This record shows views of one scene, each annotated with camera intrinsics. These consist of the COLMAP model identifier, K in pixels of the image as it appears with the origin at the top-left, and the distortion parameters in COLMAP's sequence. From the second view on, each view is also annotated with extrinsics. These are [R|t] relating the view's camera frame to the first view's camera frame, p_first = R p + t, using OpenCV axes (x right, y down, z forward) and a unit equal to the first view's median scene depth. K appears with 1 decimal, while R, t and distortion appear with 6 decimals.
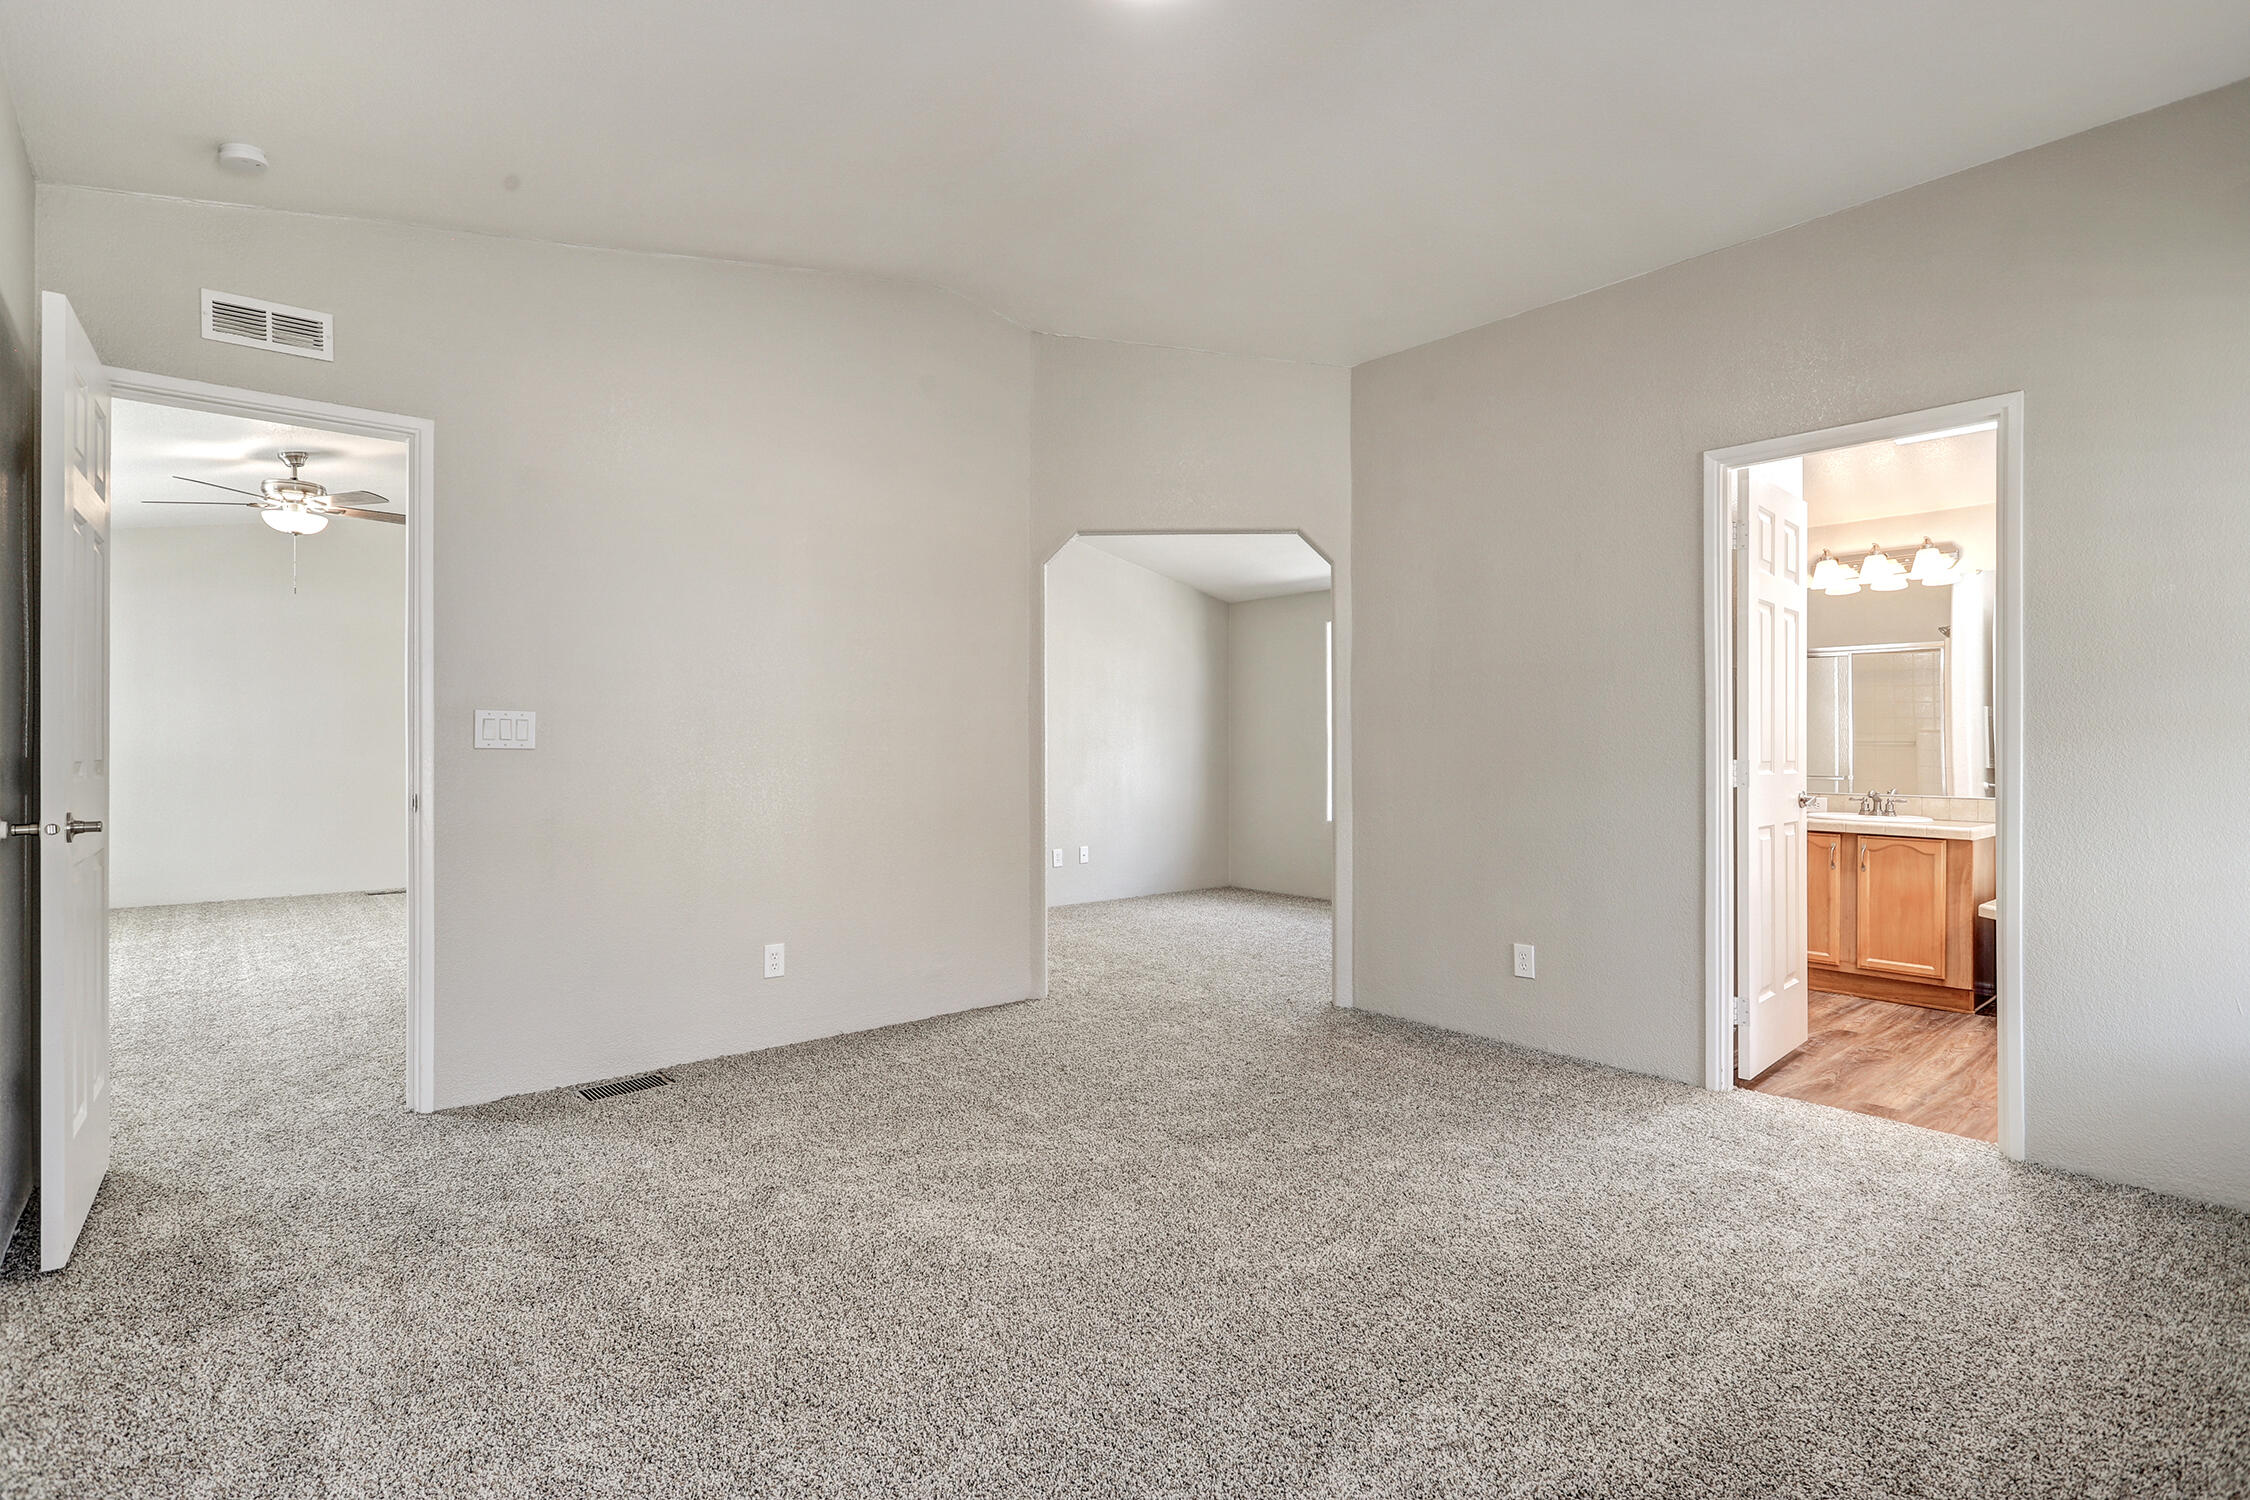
lens RADIAL K [[1069.9, 0, 1130.3], [0, 1069.9, 735.5], [0, 0, 1]] dist [-0.001371, 0.000510]
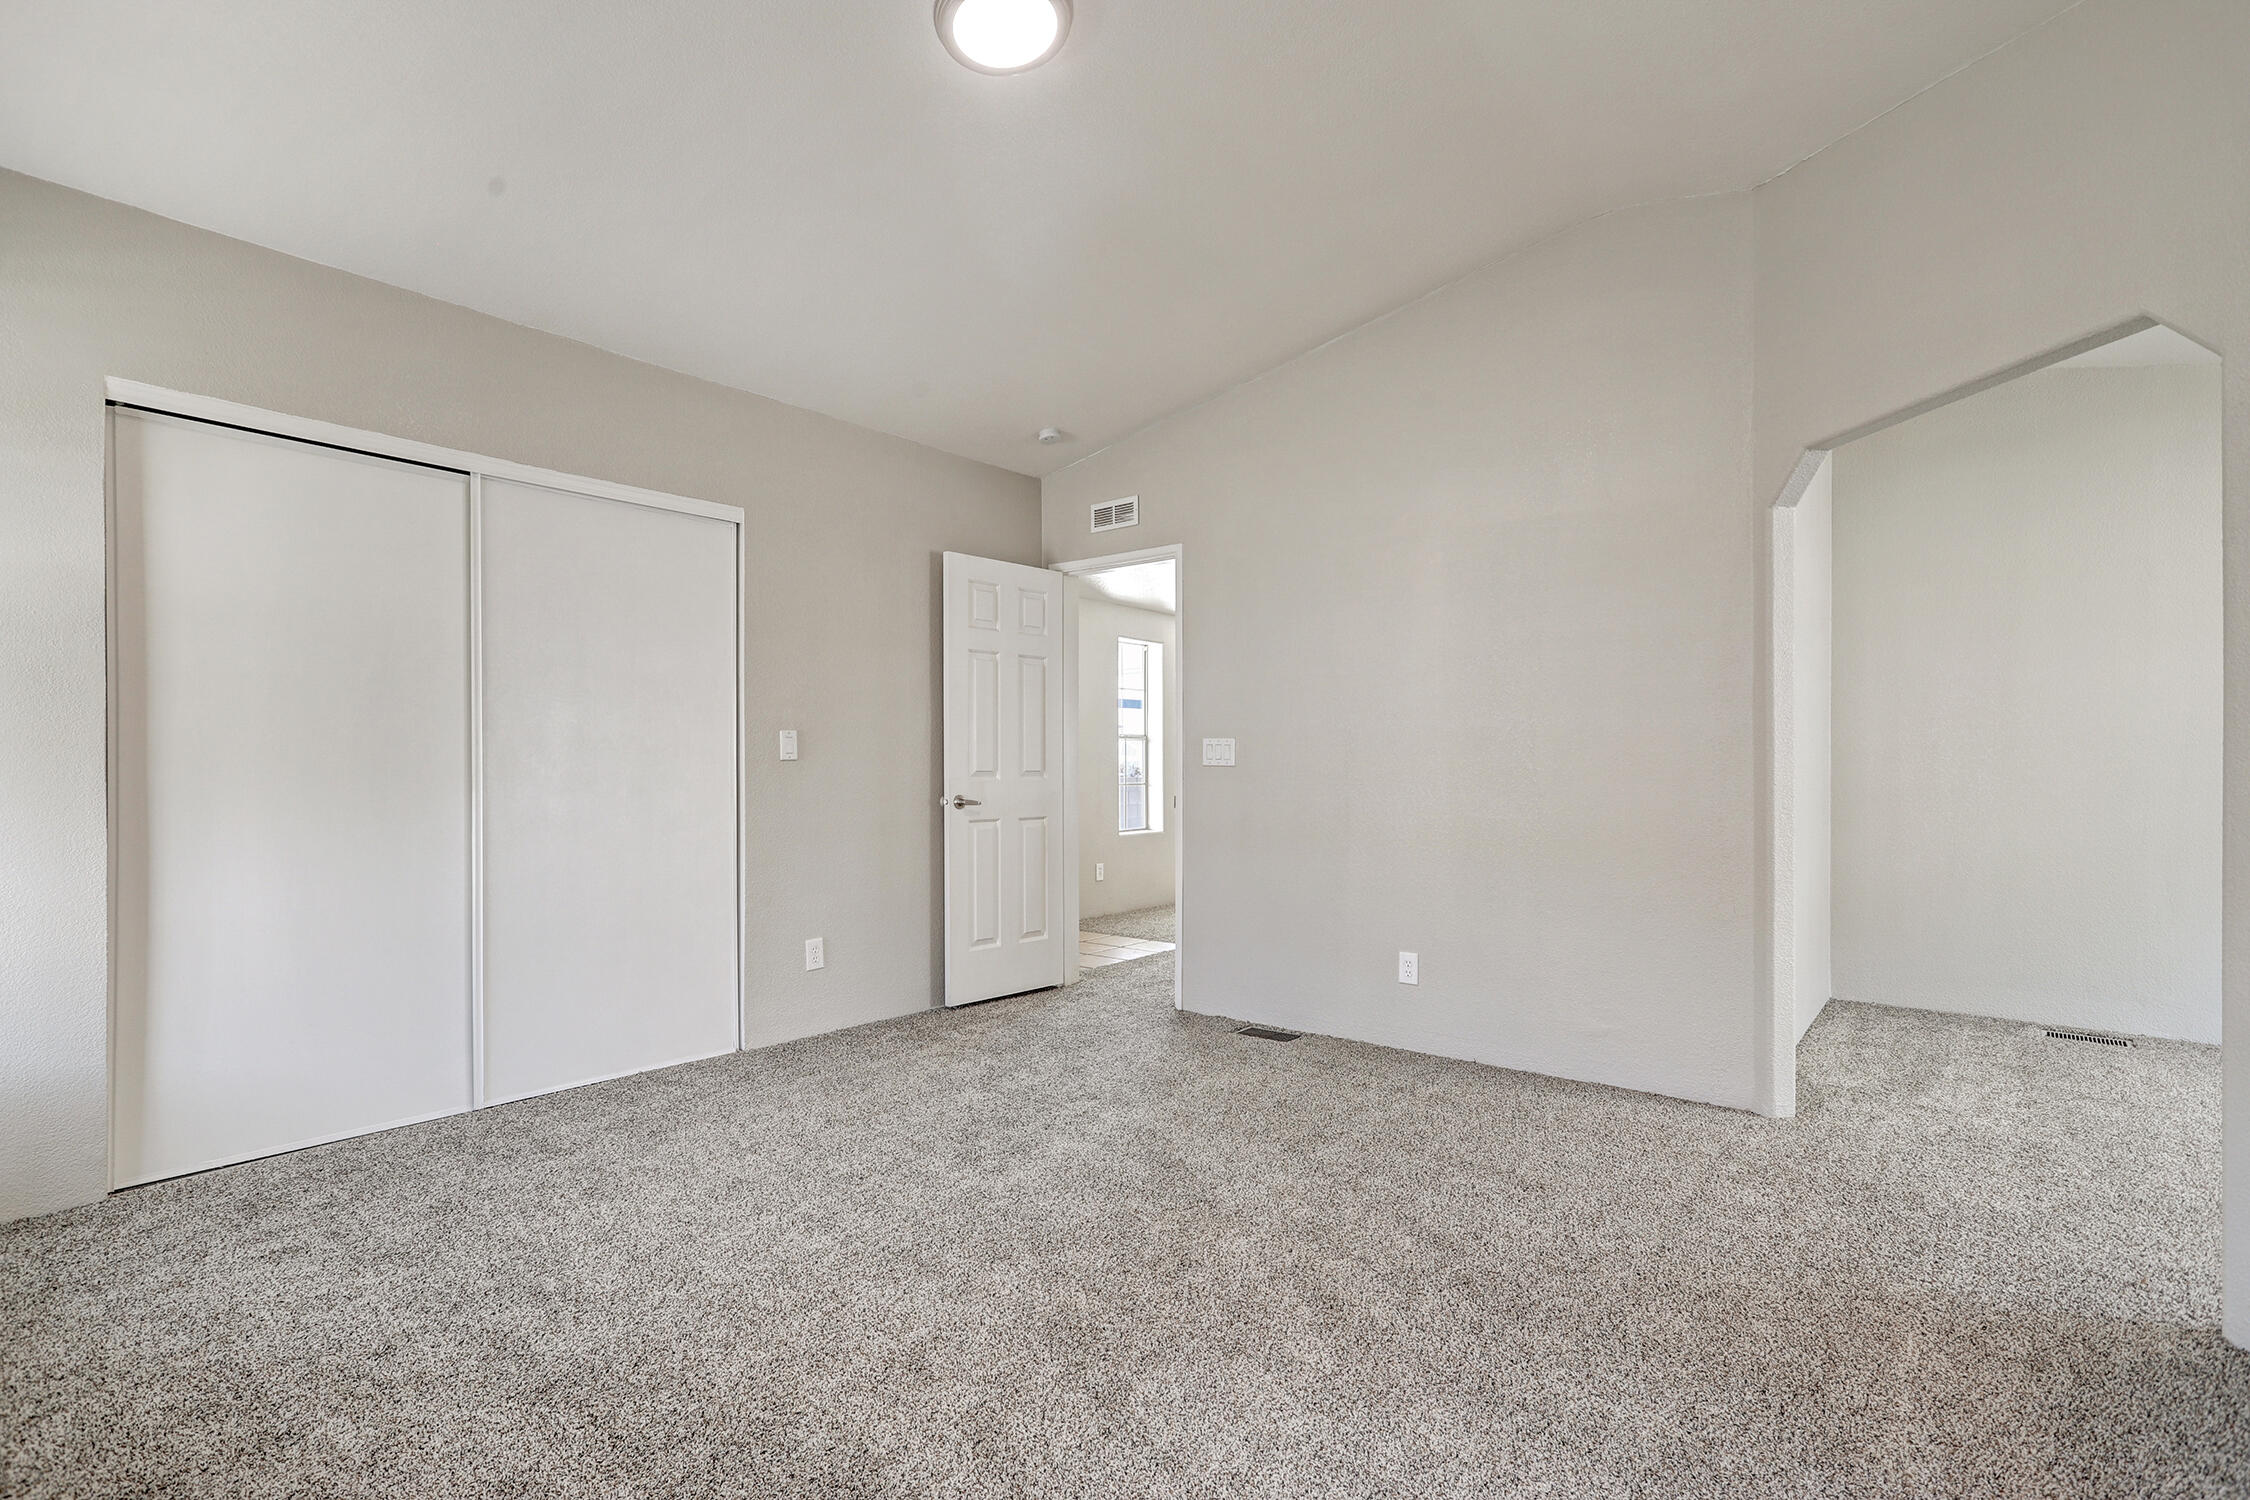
lens RADIAL K [[1069.9, 0, 1128.3], [0, 1069.9, 764.6], [0, 0, 1]] dist [-0.001371, 0.000510]
pose [[0.185989, 0.000860, -0.982551, 0.772111], [0.006824, 0.999974, 0.002167, 0.007032], [0.982528, -0.007108, 0.185978, 0.633883]]
